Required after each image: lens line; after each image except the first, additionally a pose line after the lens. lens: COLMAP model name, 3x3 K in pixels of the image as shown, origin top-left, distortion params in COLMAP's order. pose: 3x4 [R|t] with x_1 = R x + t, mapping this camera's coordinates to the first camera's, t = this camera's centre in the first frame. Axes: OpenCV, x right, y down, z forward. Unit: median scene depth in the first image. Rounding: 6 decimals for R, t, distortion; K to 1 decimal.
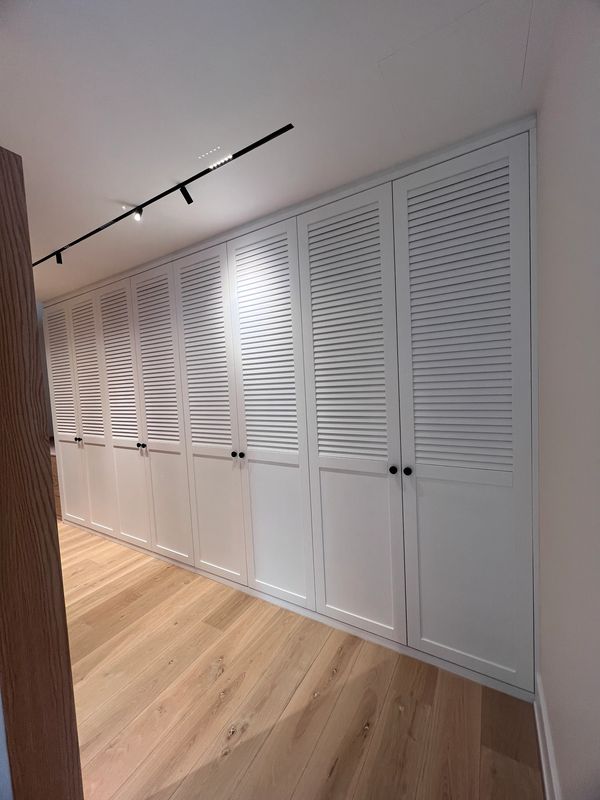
lens RADIAL K [[319.1, 0, 299.9], [0, 319.1, 402.0], [0, 0, 1]] dist [-0.004199, 0.000813]
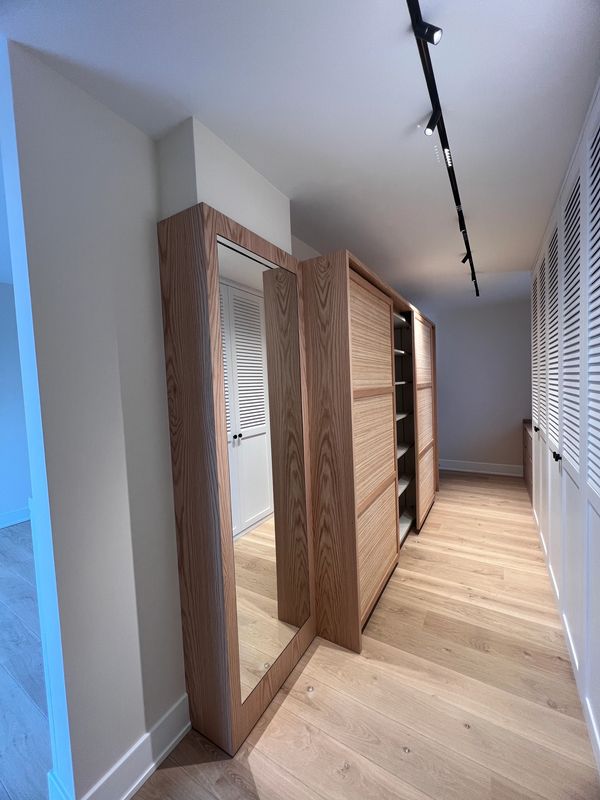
lens RADIAL K [[319.1, 0, 300.2], [0, 319.1, 397.2], [0, 0, 1]] dist [-0.004199, 0.000813]
pose [[-0.011980, 0.095627, -0.995345, 0.181138], [-0.019569, 0.995204, 0.095849, -0.045224], [0.999737, 0.020626, -0.010051, 0.532454]]
